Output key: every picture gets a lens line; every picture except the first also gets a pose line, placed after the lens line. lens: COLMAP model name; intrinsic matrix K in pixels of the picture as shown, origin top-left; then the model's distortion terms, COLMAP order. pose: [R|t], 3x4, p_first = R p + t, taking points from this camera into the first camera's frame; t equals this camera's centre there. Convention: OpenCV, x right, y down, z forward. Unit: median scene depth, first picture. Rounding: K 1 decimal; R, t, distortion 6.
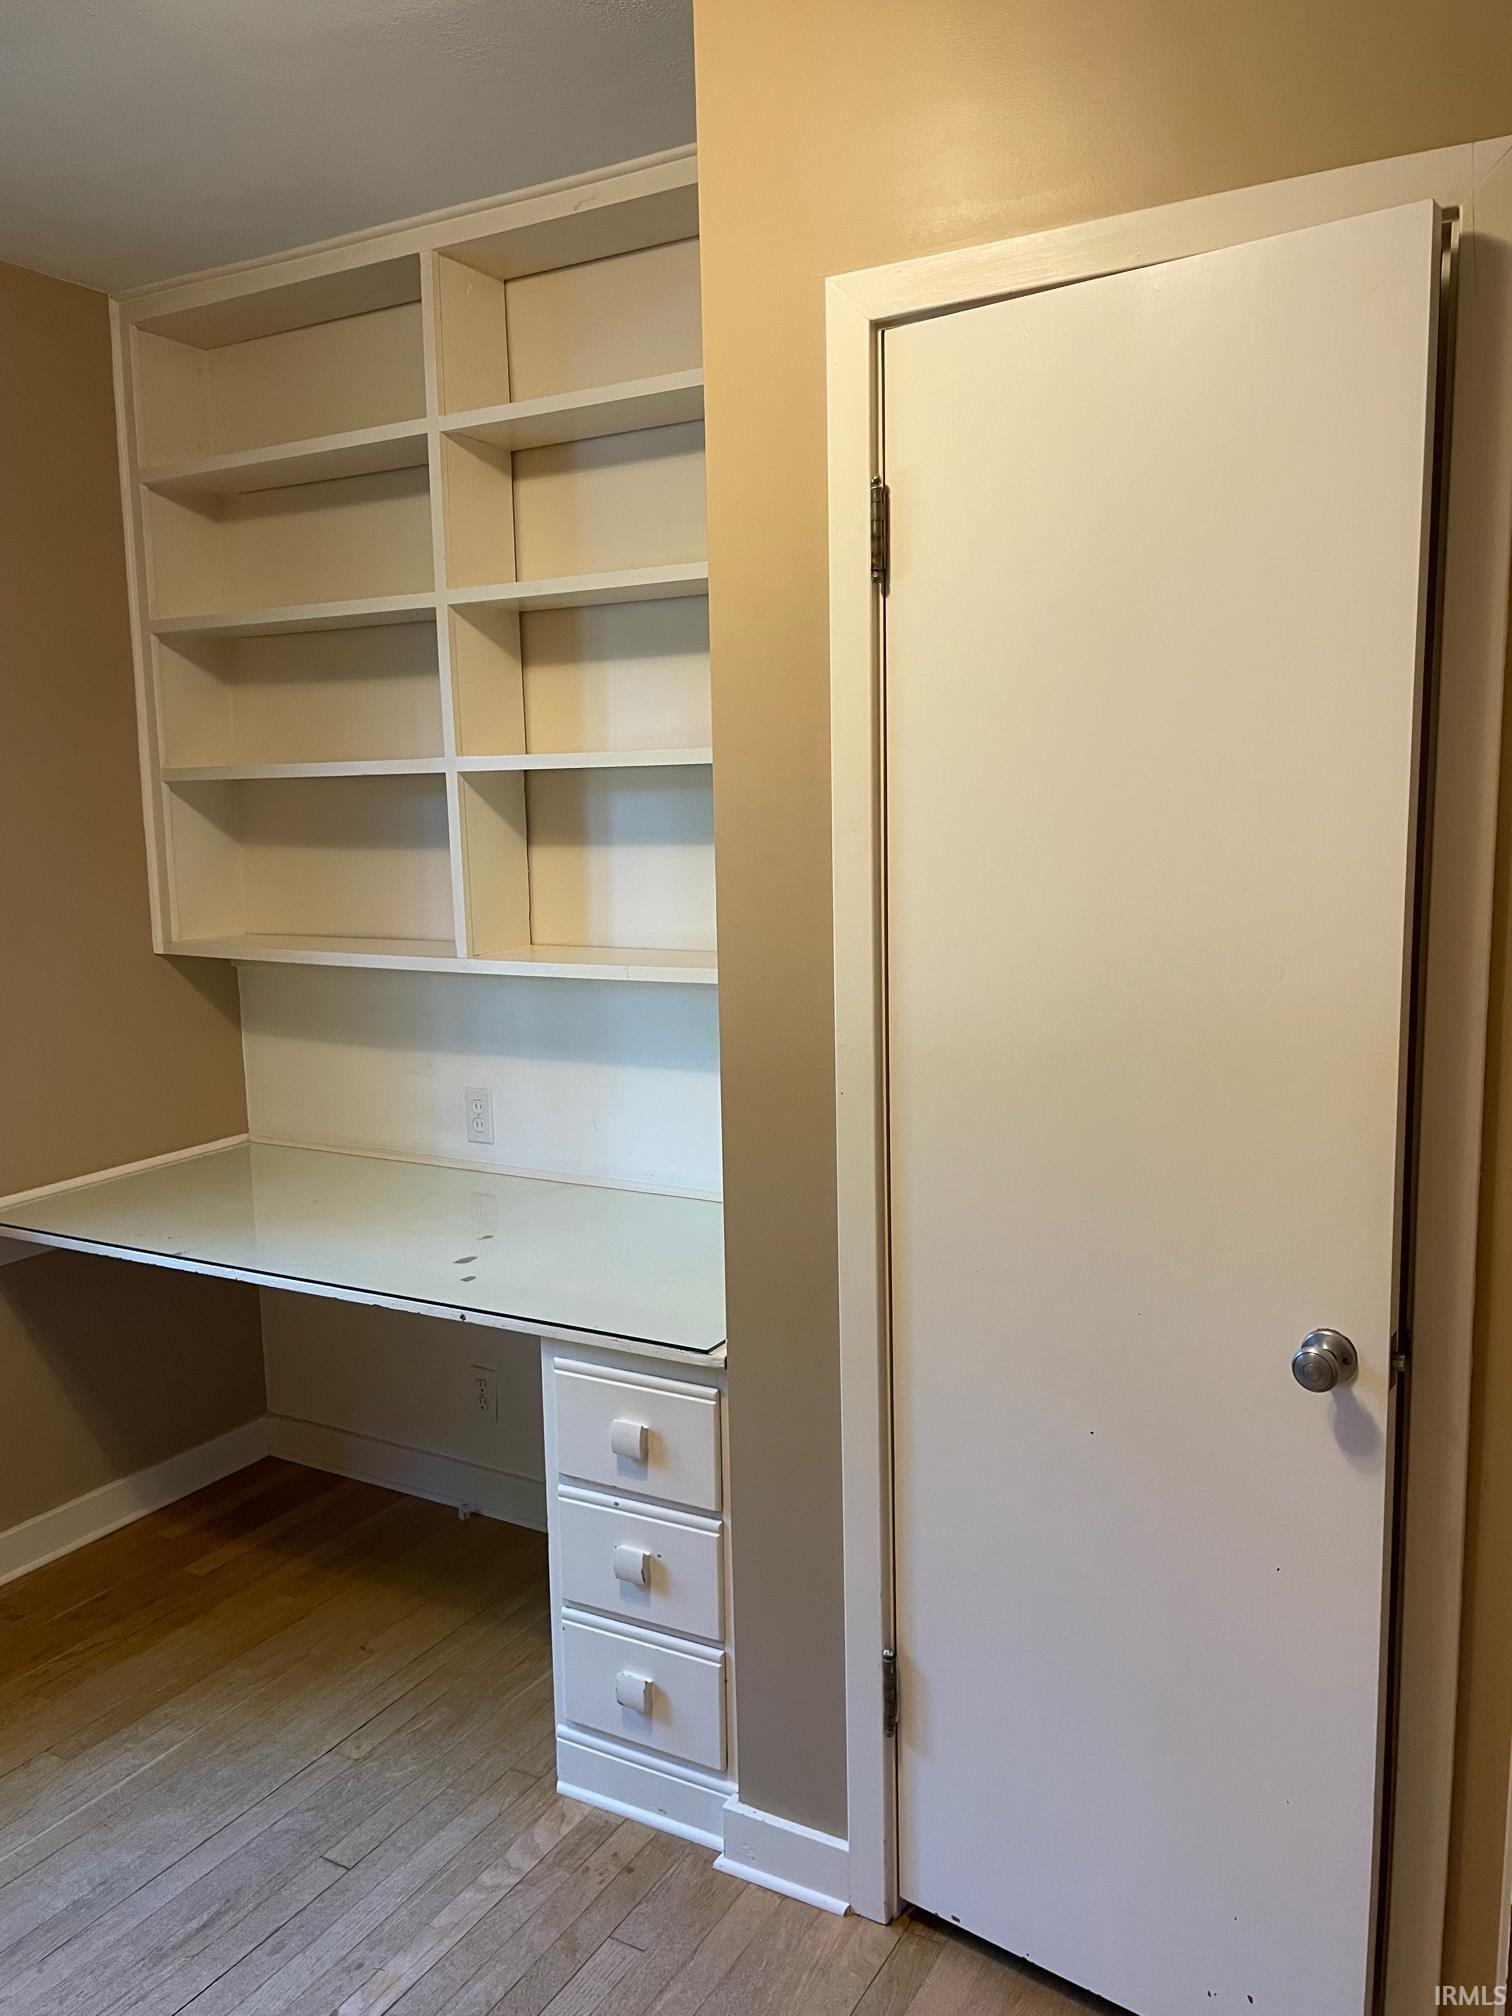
lens RADIAL K [[1522.5, 0, 760.0], [0, 1522.5, 1019.7], [0, 0, 1]] dist [0.080670, -0.106552]
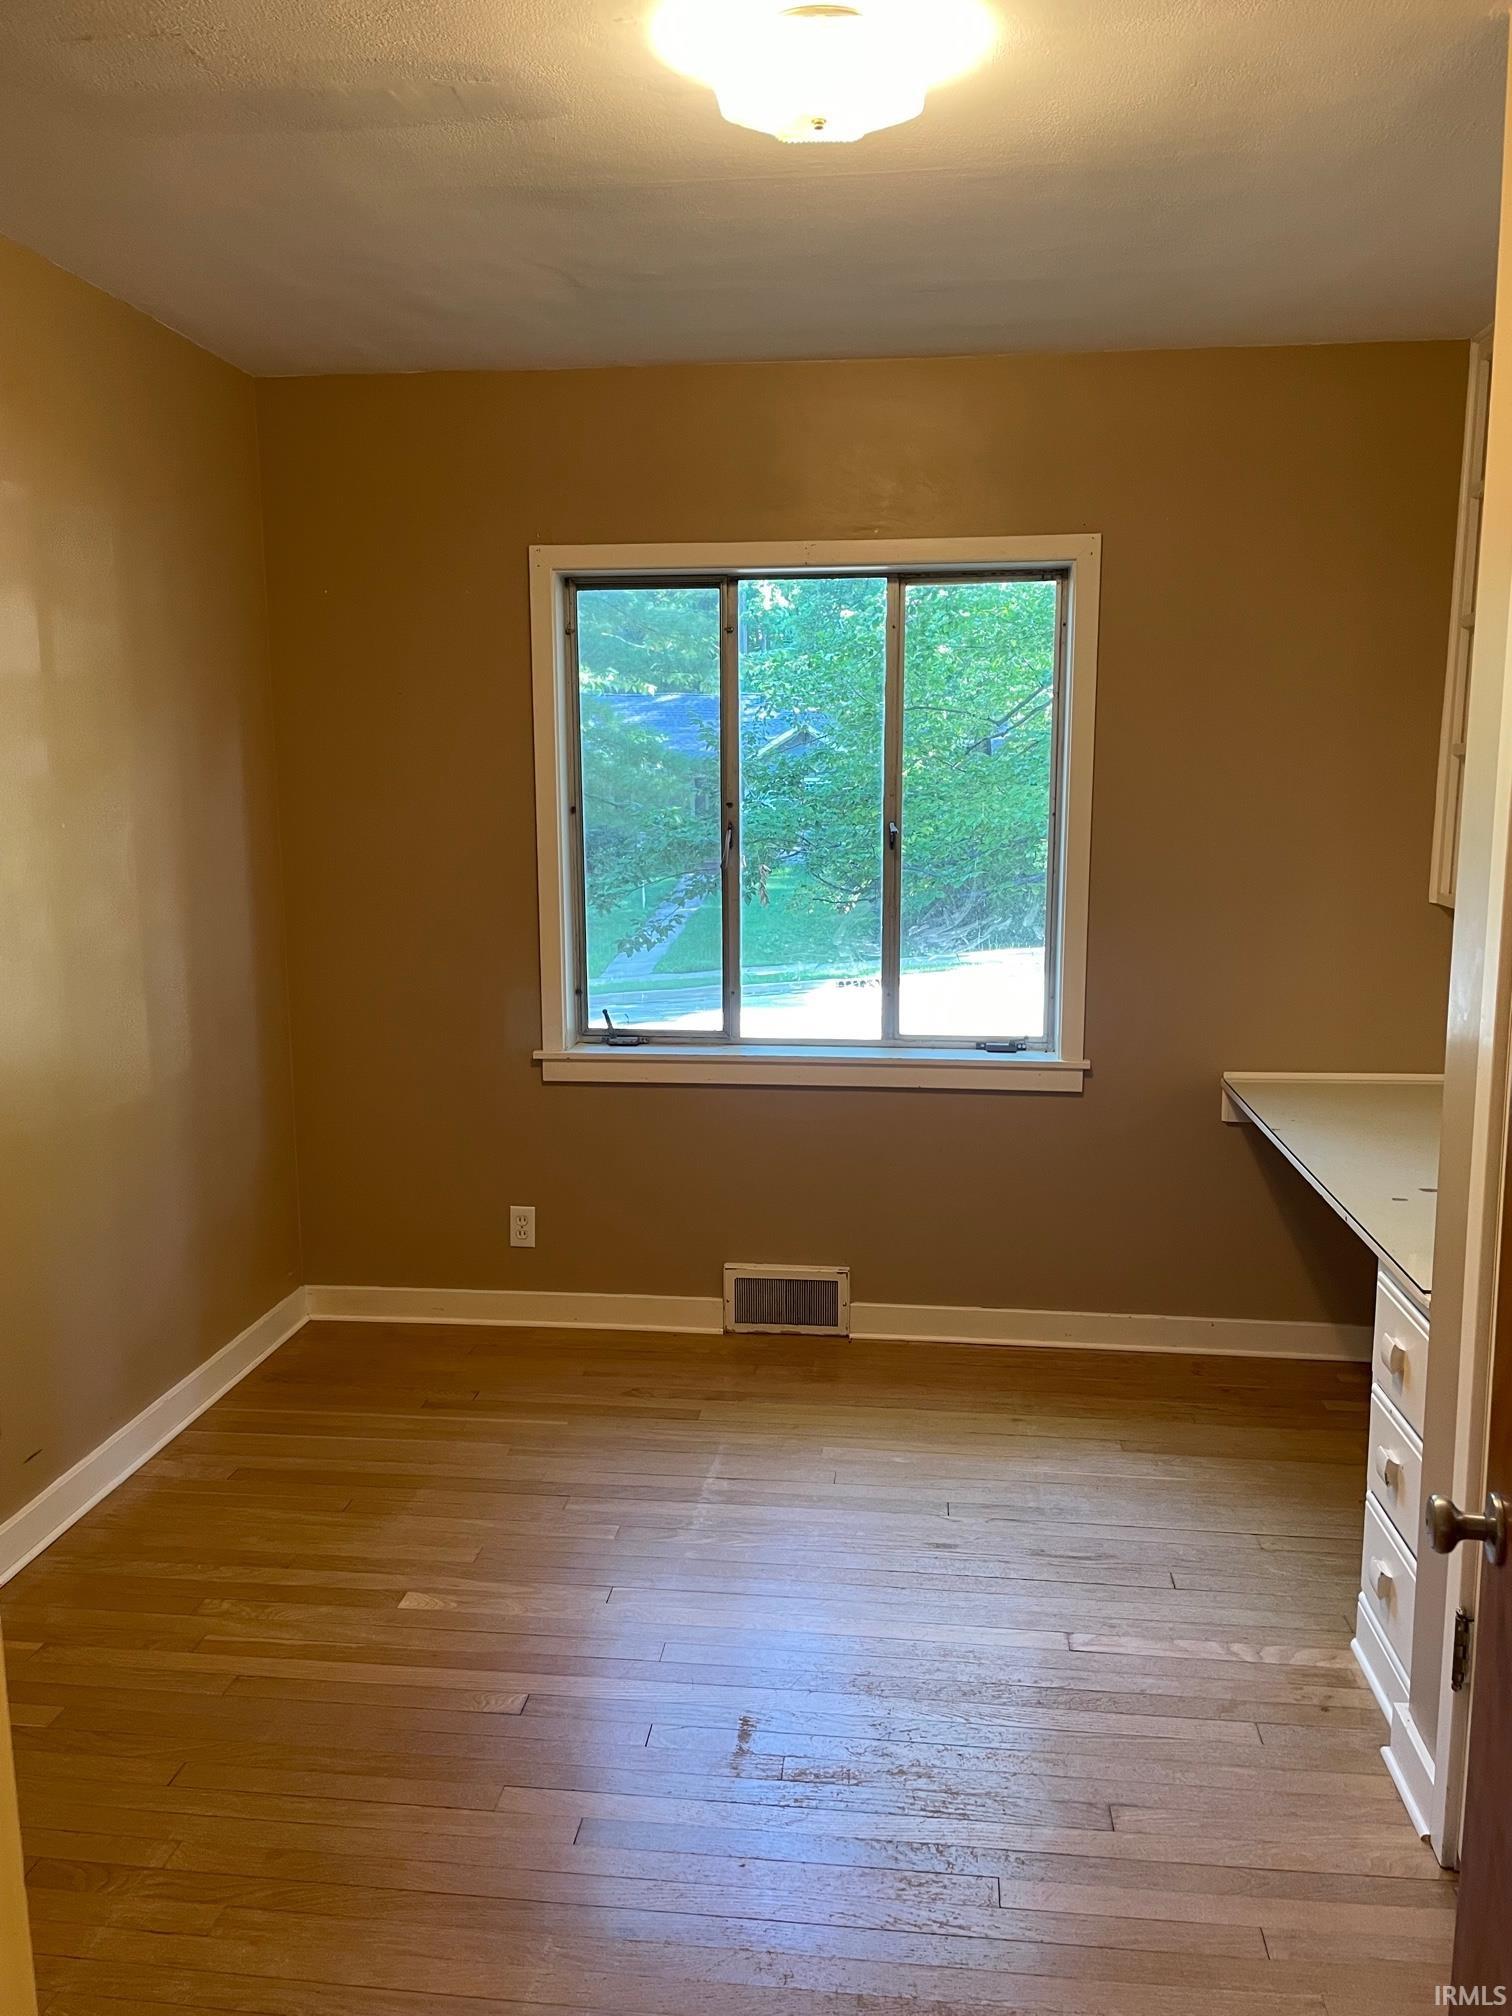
lens RADIAL K [[1522.5, 0, 764.0], [0, 1522.5, 999.2], [0, 0, 1]] dist [0.080670, -0.106552]
pose [[0.390462, 0.150714, -0.908199, 0.706084], [-0.134082, 0.985299, 0.105863, -0.038248], [0.910803, 0.080438, 0.404930, 0.104522]]
